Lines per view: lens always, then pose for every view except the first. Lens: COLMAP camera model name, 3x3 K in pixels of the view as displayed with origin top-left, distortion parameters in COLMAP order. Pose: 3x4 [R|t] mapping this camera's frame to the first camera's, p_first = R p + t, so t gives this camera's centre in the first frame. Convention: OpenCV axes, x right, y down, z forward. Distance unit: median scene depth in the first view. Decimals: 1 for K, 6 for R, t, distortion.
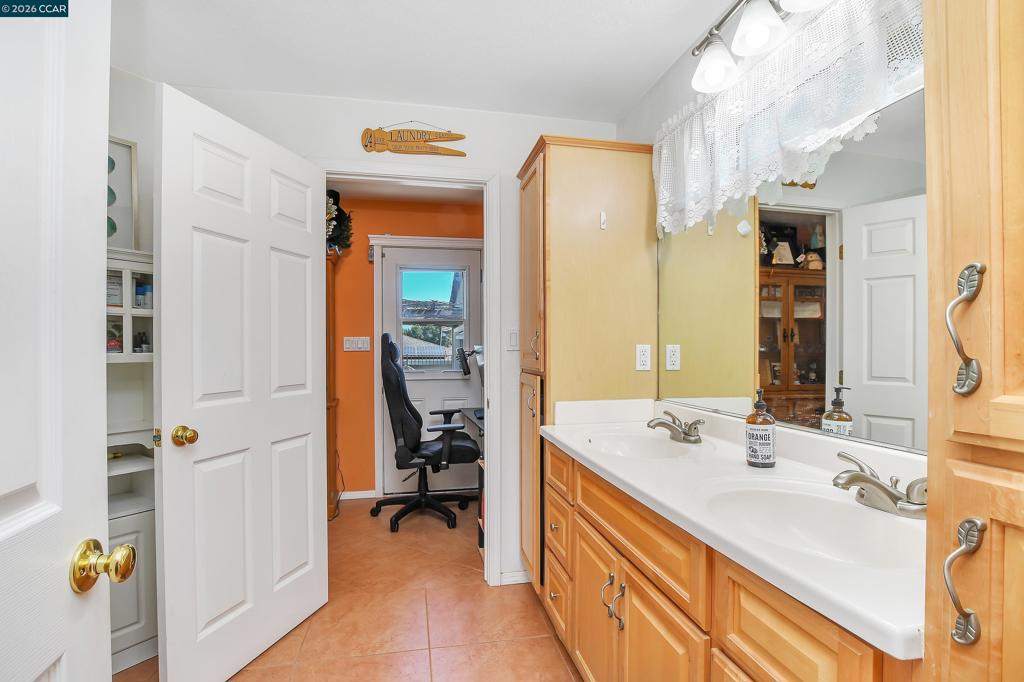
lens RADIAL K [[482.9, 0, 510.2], [0, 482.9, 348.8], [0, 0, 1]] dist [-0.028051, 0.000929]
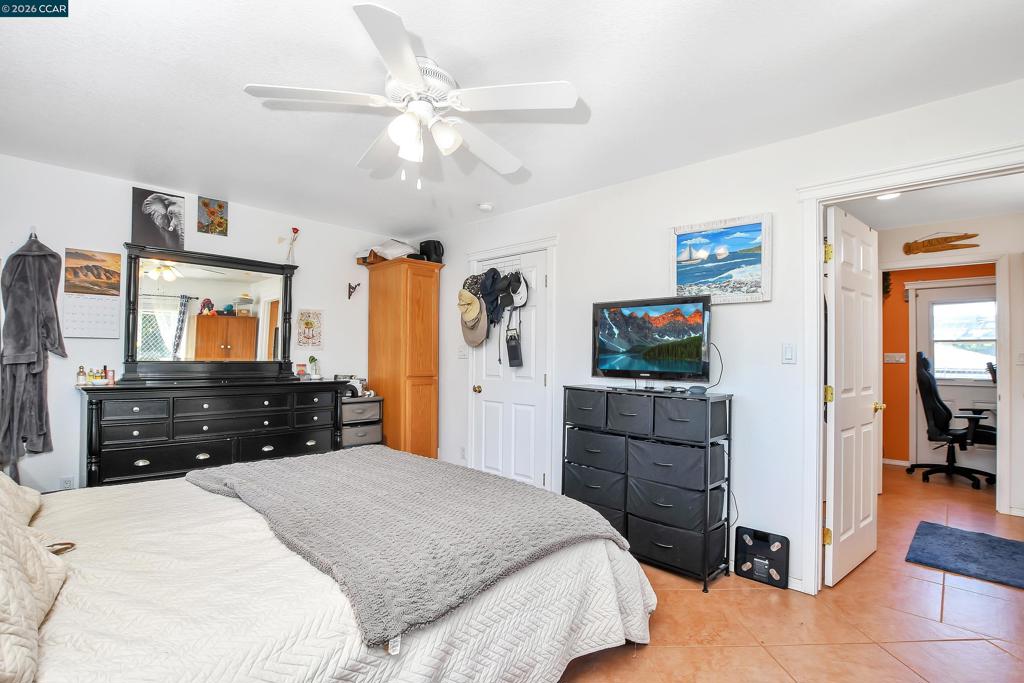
lens RADIAL K [[482.9, 0, 506.1], [0, 482.9, 351.7], [0, 0, 1]] dist [-0.028051, 0.000929]
pose [[0.567351, -0.003700, -0.823468, 0.222423], [-0.008936, 0.999903, -0.010649, -0.004400], [0.823427, 0.013400, 0.567263, -0.891788]]
